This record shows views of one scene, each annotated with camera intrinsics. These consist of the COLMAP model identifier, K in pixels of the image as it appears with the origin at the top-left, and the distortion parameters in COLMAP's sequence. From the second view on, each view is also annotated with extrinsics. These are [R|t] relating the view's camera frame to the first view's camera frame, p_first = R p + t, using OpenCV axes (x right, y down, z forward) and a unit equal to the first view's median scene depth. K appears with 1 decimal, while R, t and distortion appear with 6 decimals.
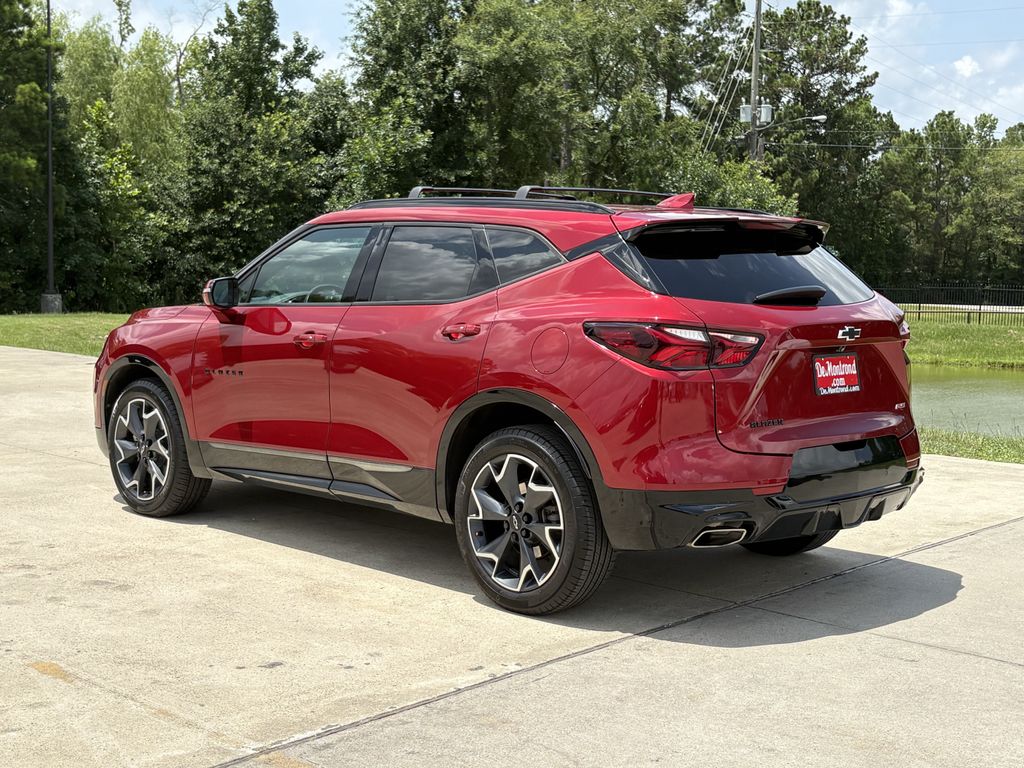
lens RADIAL K [[1405.9, 0, 512.0], [0, 1405.9, 384.0], [0, 0, 1]] dist [0.035112, -0.027139]
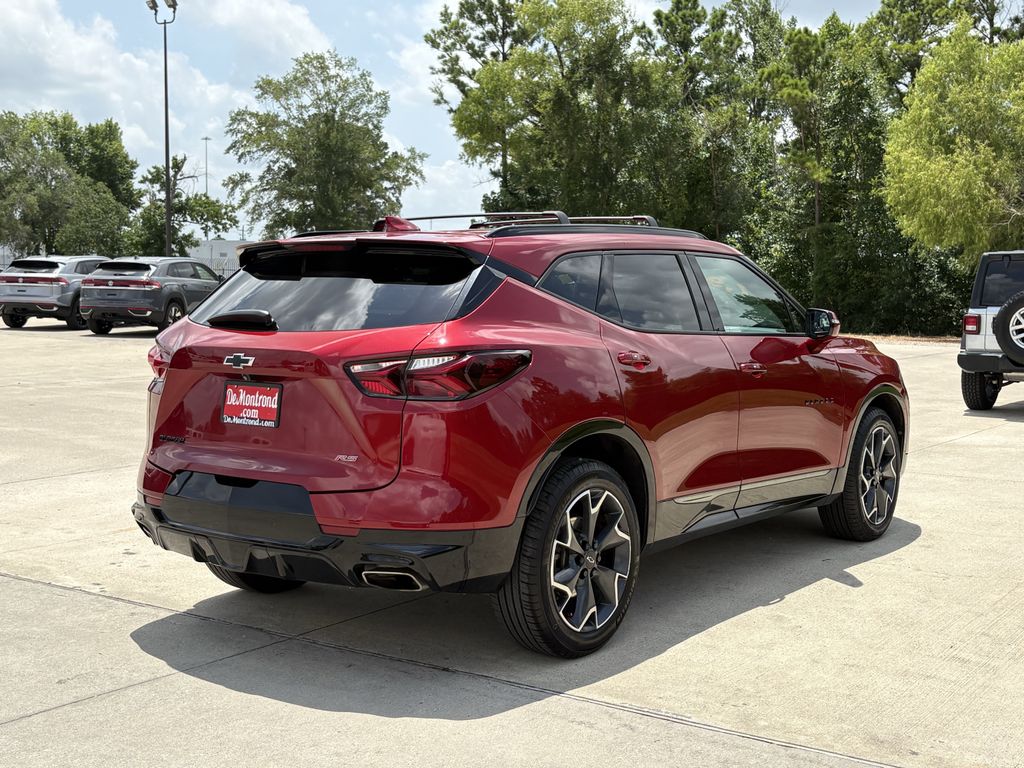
lens RADIAL K [[1242.0, 0, 512.0], [0, 1242.0, 384.0], [0, 0, 1]] dist [0.107955, -0.489638]
pose [[0.157305, 0.064880, -0.985417, 1.072173], [-0.091405, 0.994513, 0.050887, -0.078509], [0.983311, 0.082067, 0.162372, 1.041194]]
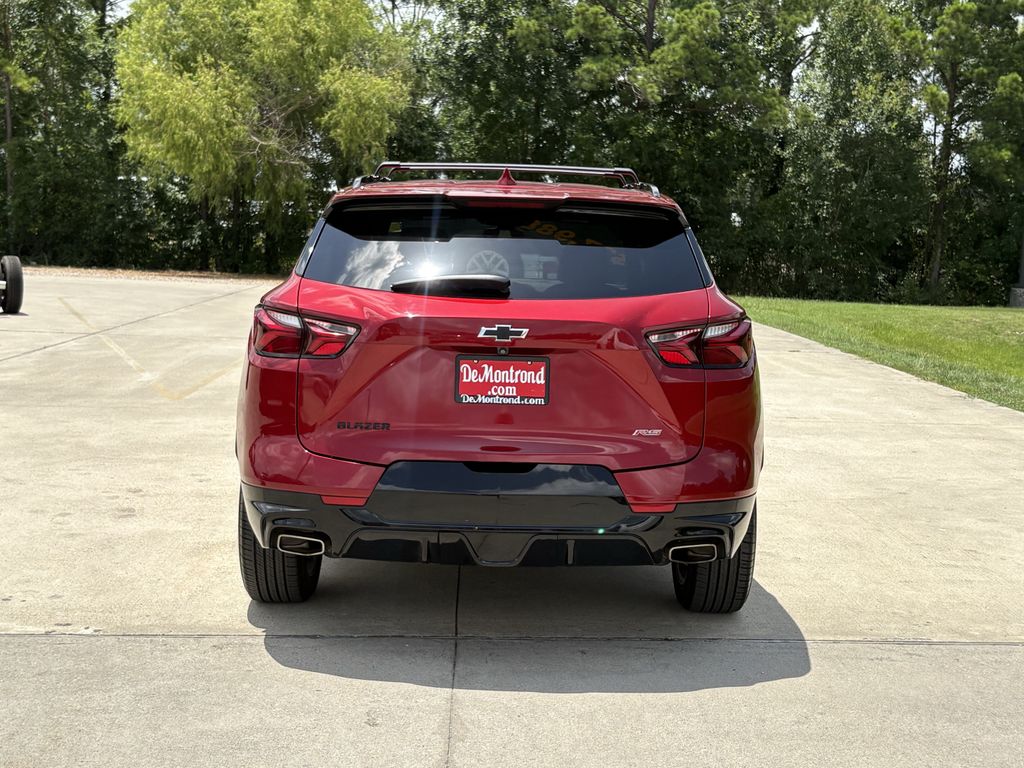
lens RADIAL K [[1405.9, 0, 512.0], [0, 1405.9, 384.0], [0, 0, 1]] dist [0.035112, -0.027139]
pose [[0.734710, 0.085460, -0.672977, 0.799218], [-0.082763, 0.995915, 0.036114, -0.036022], [0.673314, 0.029165, 0.738781, 0.392423]]
